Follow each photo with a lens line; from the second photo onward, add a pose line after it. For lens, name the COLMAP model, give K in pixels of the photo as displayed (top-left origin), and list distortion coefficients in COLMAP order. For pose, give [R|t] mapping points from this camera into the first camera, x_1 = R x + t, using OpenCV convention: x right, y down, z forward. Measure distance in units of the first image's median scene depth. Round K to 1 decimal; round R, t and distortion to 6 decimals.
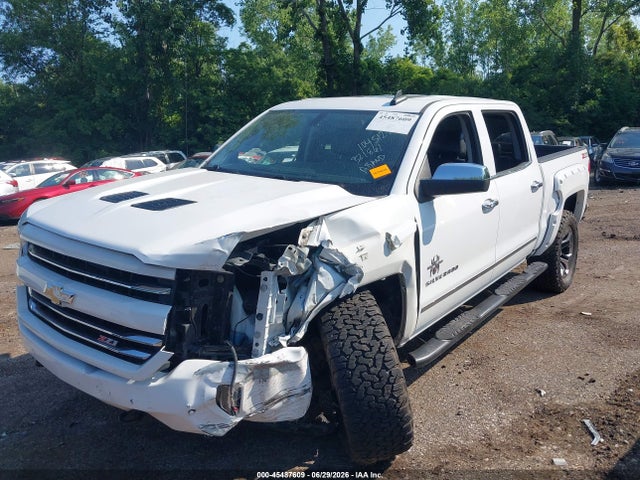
lens RADIAL K [[512.5, 0, 320.0], [0, 512.5, 240.0], [0, 0, 1]] dist [0.140505, -0.212814]
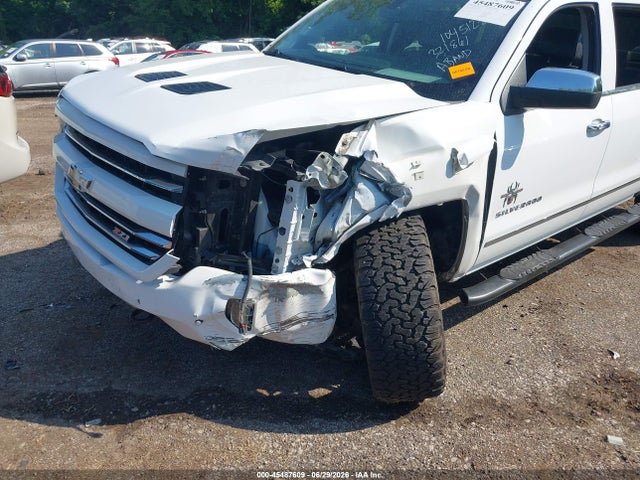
lens RADIAL K [[512.5, 0, 320.0], [0, 512.5, 240.0], [0, 0, 1]] dist [0.140505, -0.212814]
pose [[0.978787, 0.133419, -0.155484, 0.079241], [-0.102746, 0.976220, 0.190888, -0.009204], [0.177255, -0.170863, 0.969220, 0.150404]]
